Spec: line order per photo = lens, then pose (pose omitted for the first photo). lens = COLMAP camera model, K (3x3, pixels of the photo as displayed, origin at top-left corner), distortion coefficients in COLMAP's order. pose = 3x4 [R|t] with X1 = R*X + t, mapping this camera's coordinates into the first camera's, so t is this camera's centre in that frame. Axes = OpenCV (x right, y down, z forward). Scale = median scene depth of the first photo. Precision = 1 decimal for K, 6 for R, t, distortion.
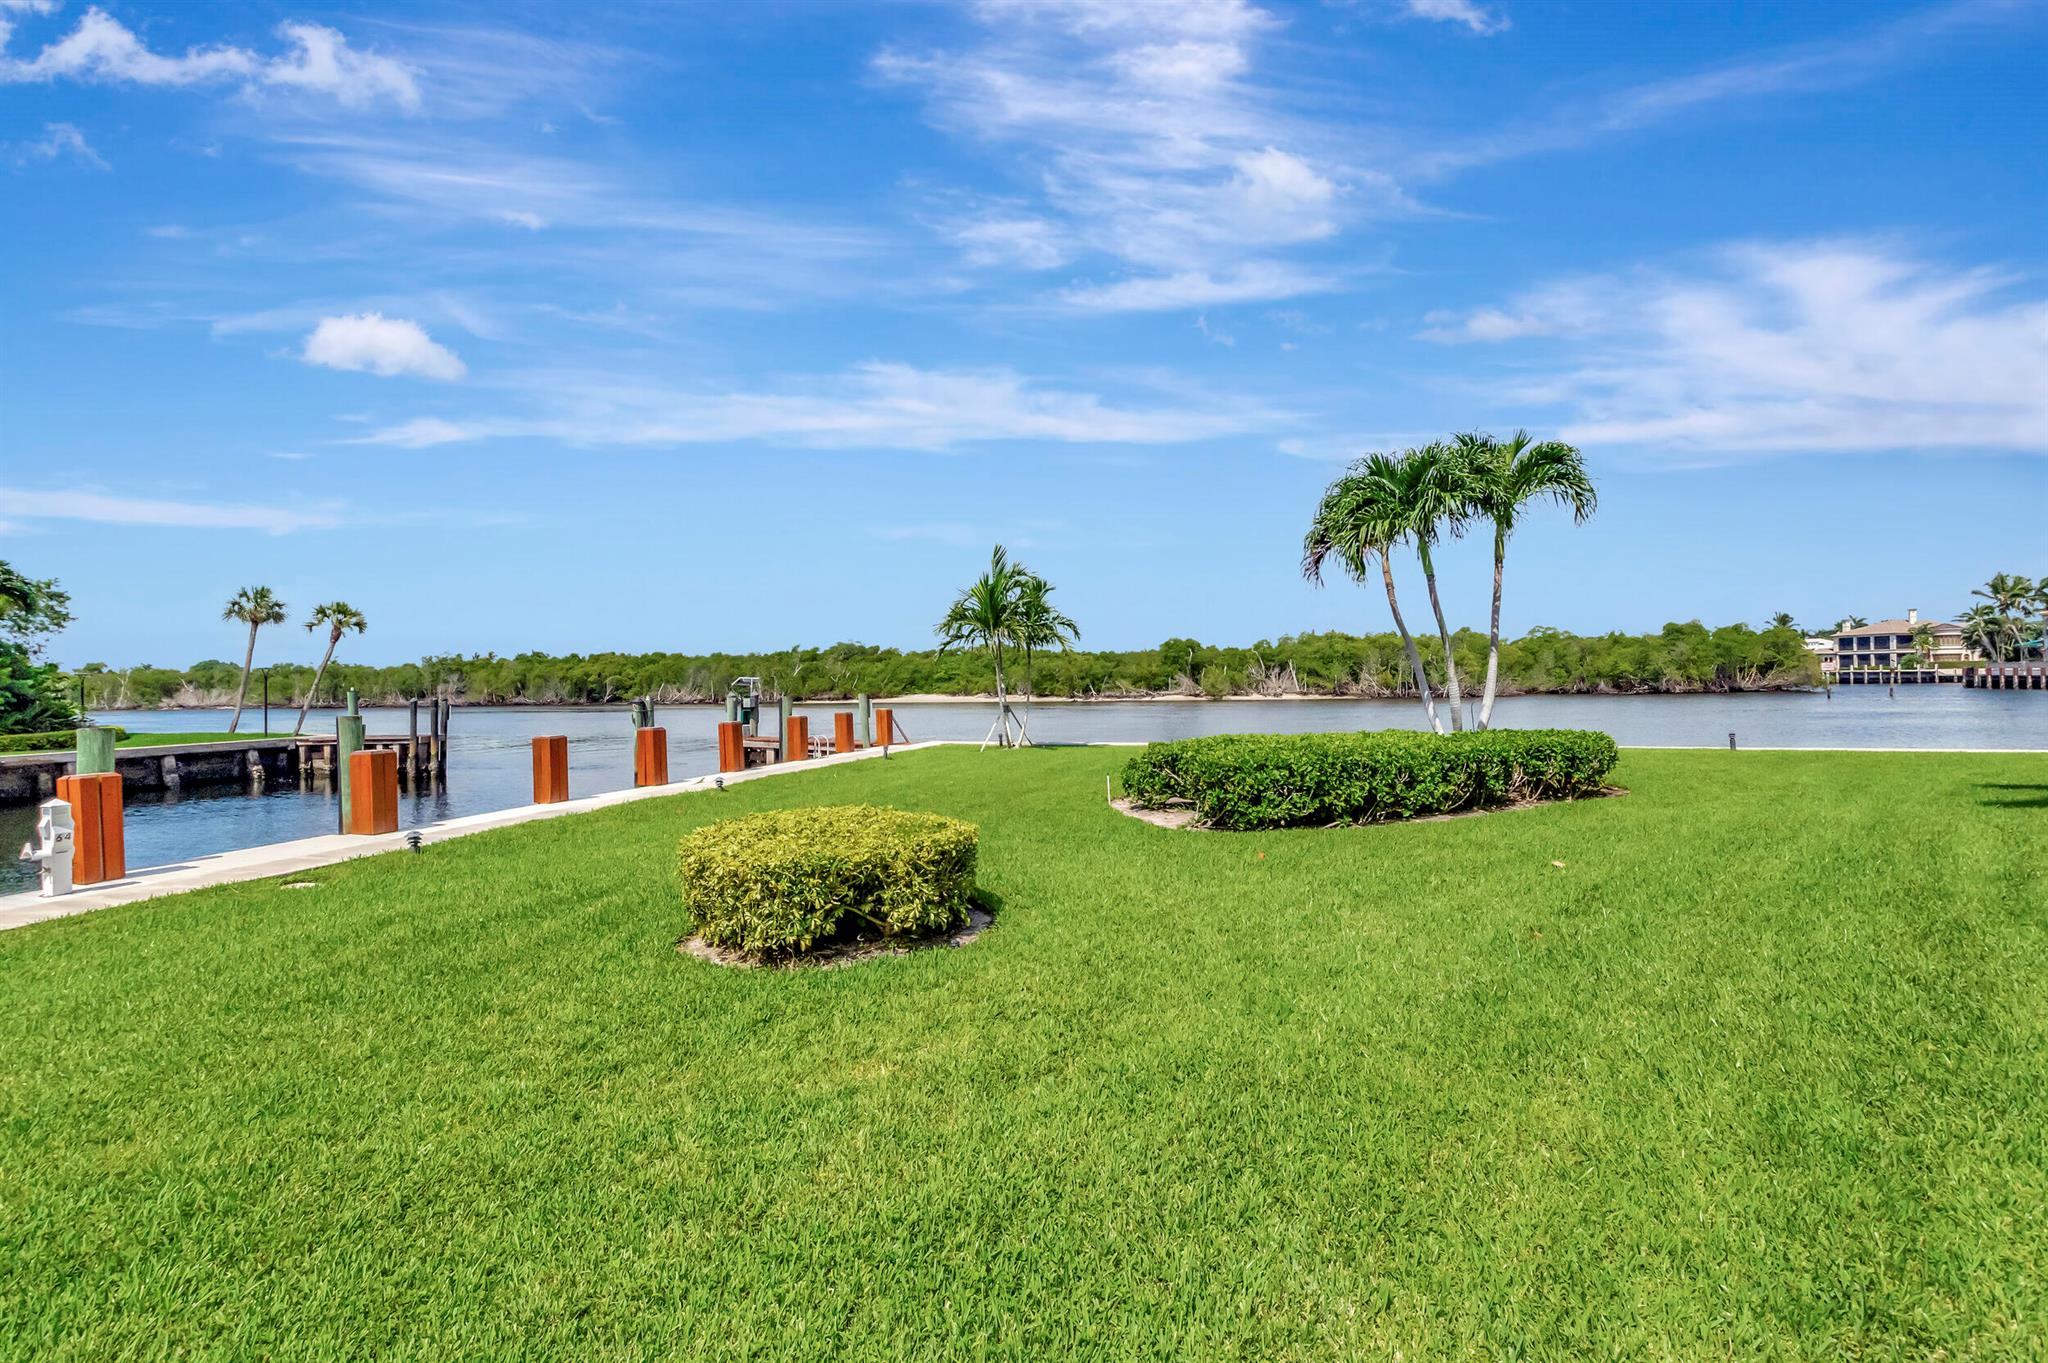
lens RADIAL K [[885.5, 0, 1000.3], [0, 885.5, 688.4], [0, 0, 1]] dist [-0.000191, 0.000046]
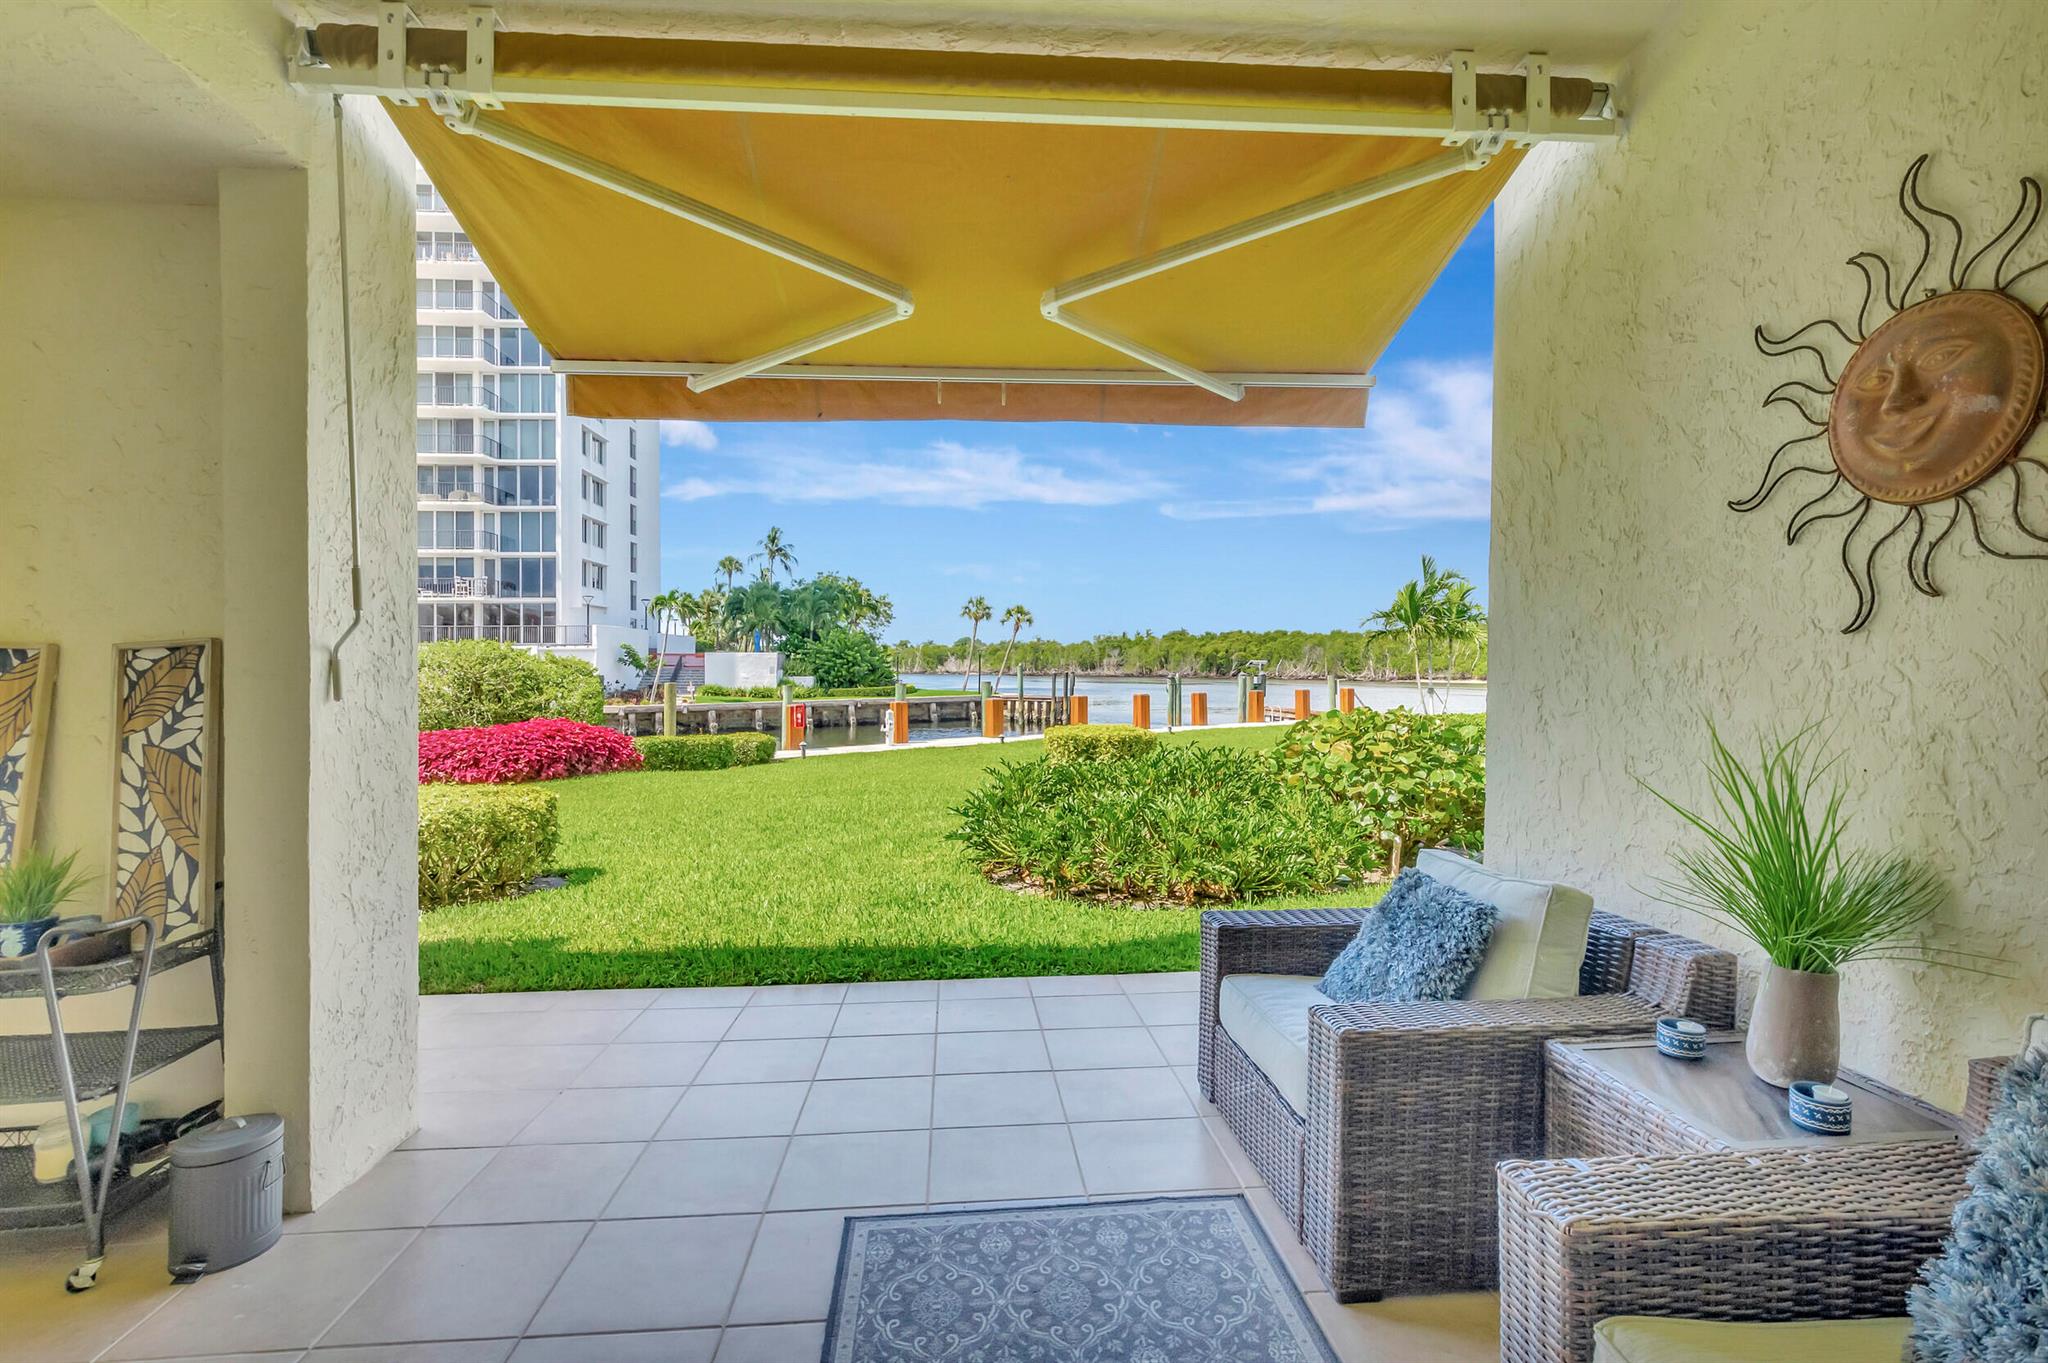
lens RADIAL K [[939.8, 0, 1024.0], [0, 939.8, 681.5], [0, 0, 1]] dist [-0.001545, -0.000060]
pose [[0.783842, 0.027453, -0.620353, 0.081804], [-0.015513, 0.999576, 0.024634, -0.002855], [0.620766, -0.009686, 0.783936, -0.078707]]
